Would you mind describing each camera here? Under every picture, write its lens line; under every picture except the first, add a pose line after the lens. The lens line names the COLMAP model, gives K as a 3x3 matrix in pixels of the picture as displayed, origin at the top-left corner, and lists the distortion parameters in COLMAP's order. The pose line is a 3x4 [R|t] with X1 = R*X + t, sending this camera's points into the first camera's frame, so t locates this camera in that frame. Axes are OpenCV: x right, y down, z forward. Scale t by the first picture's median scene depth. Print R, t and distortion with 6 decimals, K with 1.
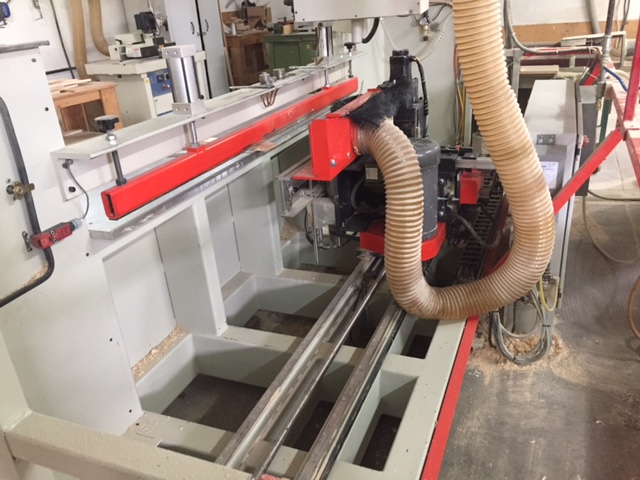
lens RADIAL K [[540.3, 0, 321.3], [0, 540.3, 241.1], [0, 0, 1]] dist [0.061051, -0.063348]
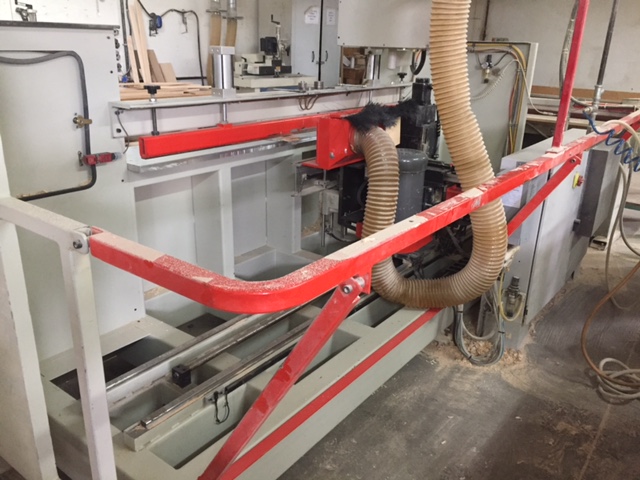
lens RADIAL K [[540.3, 0, 322.5], [0, 540.3, 241.7], [0, 0, 1]] dist [0.061051, -0.063348]
pose [[0.963165, 0.181341, -0.198565, 0.247899], [-0.194325, 0.979771, -0.047814, 0.097950], [0.185877, 0.084639, 0.978921, -0.169192]]
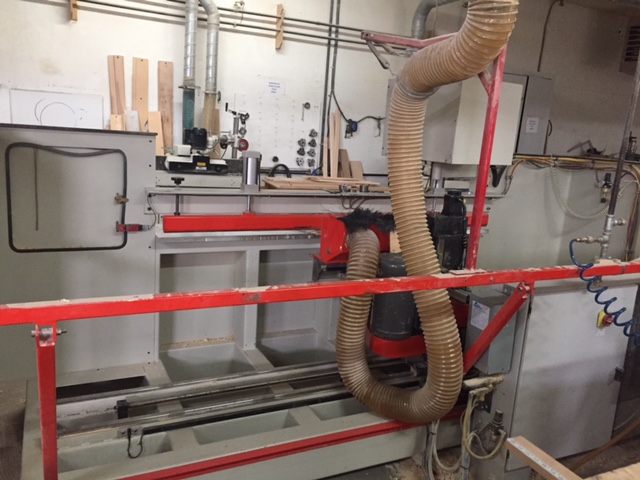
lens RADIAL K [[540.3, 0, 323.7], [0, 540.3, 242.7], [0, 0, 1]] dist [0.061051, -0.063348]
pose [[0.743239, 0.258527, -0.617057, 0.733452], [-0.384895, 0.919633, -0.078305, -0.046742], [0.547222, 0.295702, 0.783012, -0.052499]]
